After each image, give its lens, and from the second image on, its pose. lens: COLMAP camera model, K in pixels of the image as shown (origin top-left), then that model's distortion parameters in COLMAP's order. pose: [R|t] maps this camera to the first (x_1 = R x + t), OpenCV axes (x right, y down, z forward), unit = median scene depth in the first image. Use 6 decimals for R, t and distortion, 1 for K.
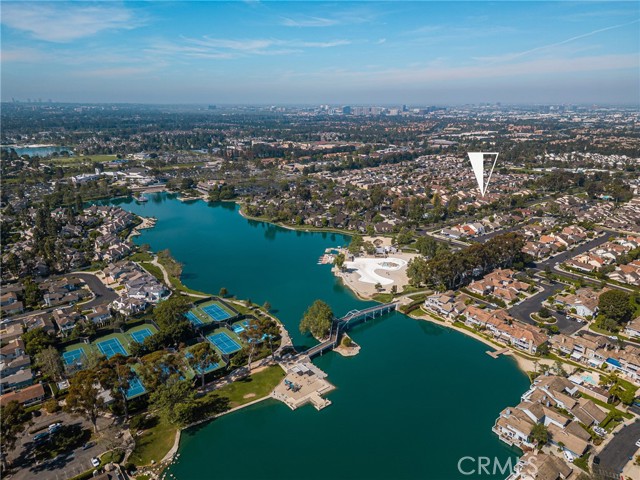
lens RADIAL K [[451.6, 0, 316.6], [0, 451.6, 240.9], [0, 0, 1]] dist [0.053663, -0.036788]
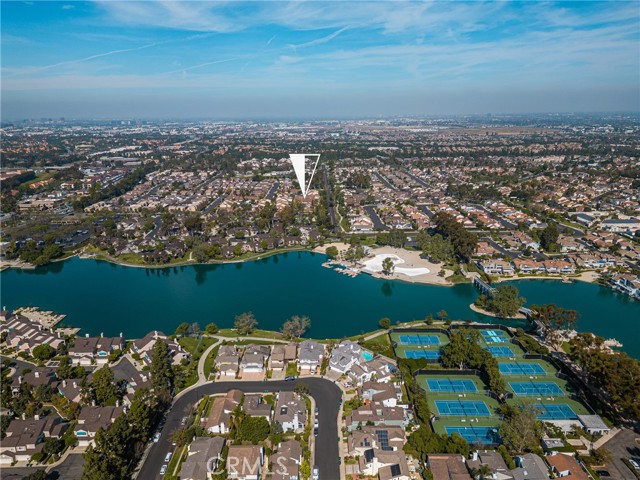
lens RADIAL K [[451.6, 0, 319.6], [0, 451.6, 237.6], [0, 0, 1]] dist [0.053663, -0.036788]
pose [[0.616408, -0.215714, 0.757304, -0.707437], [0.243745, 0.966779, 0.076986, -0.116865], [-0.748752, 0.137134, 0.648510, 0.366512]]
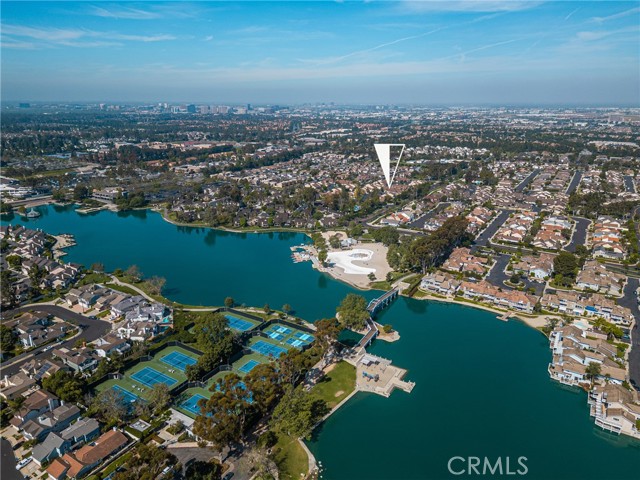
lens RADIAL K [[451.6, 0, 319.0], [0, 451.6, 240.9], [0, 0, 1]] dist [0.053663, -0.036788]
pose [[0.939578, -0.098816, 0.327763, -0.246795], [0.098044, 0.995002, 0.018923, -0.009957], [-0.327995, 0.014356, 0.944570, 0.029994]]
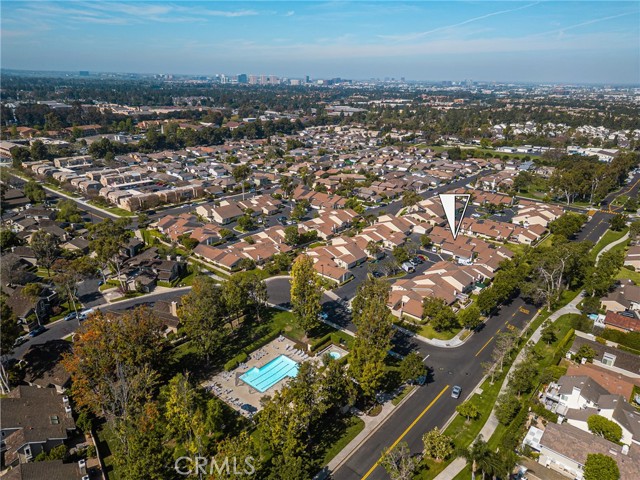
lens RADIAL K [[451.6, 0, 320.9], [0, 451.6, 251.1], [0, 0, 1]] dist [0.053663, -0.036788]
pose [[0.981012, -0.049579, 0.187502, 0.305948], [0.036776, 0.996787, 0.071155, -0.165975], [-0.190428, -0.062909, 0.979684, 1.006064]]
